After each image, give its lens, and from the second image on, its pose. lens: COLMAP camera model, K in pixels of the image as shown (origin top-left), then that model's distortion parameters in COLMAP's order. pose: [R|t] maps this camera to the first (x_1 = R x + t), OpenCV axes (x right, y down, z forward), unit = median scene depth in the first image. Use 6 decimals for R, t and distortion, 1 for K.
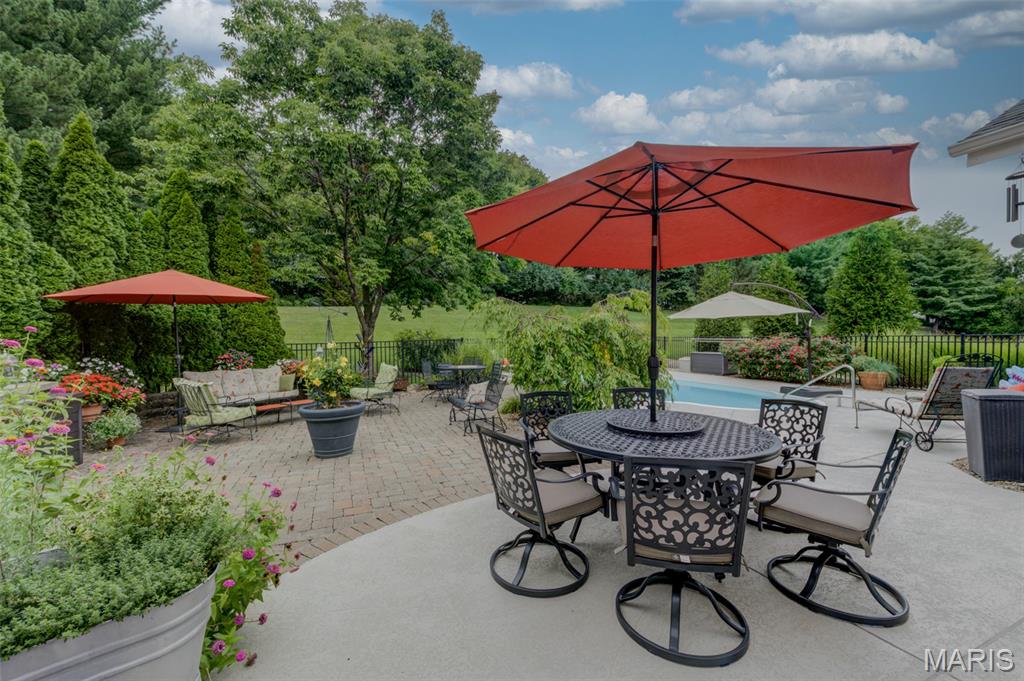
lens RADIAL K [[399.0, 0, 506.7], [0, 399.0, 340.5], [0, 0, 1]] dist [-0.000562, 0.000170]
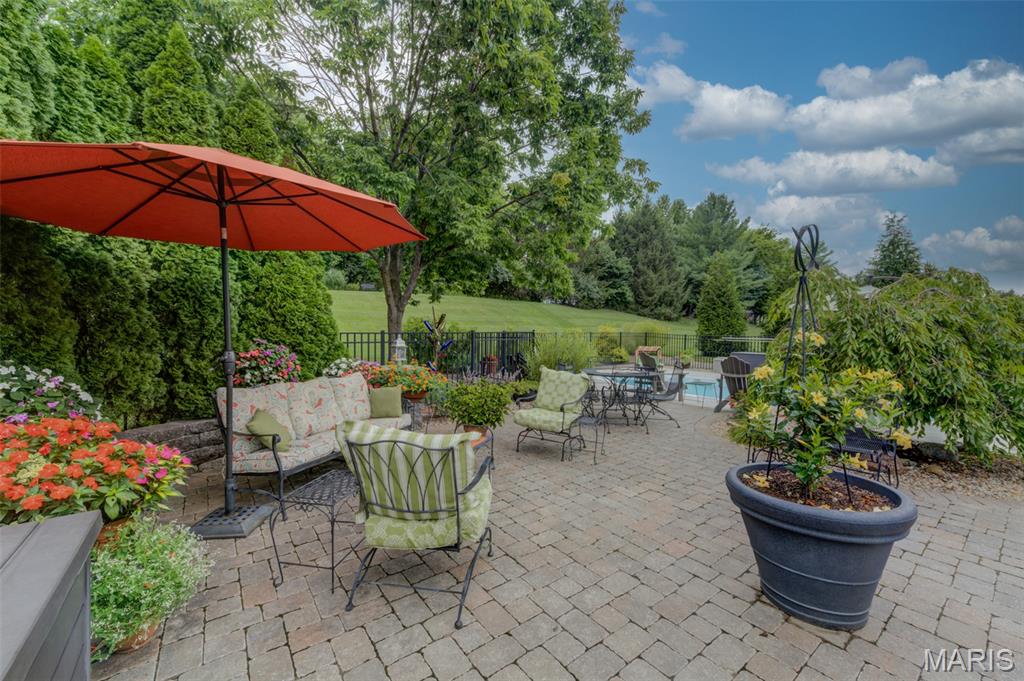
lens RADIAL K [[399.0, 0, 514.6], [0, 399.0, 338.3], [0, 0, 1]] dist [-0.000562, 0.000170]
pose [[0.967843, 0.020832, 0.250690, -0.486434], [-0.022228, 0.999749, 0.002740, 0.010713], [-0.250570, -0.008225, 0.968064, 0.389863]]
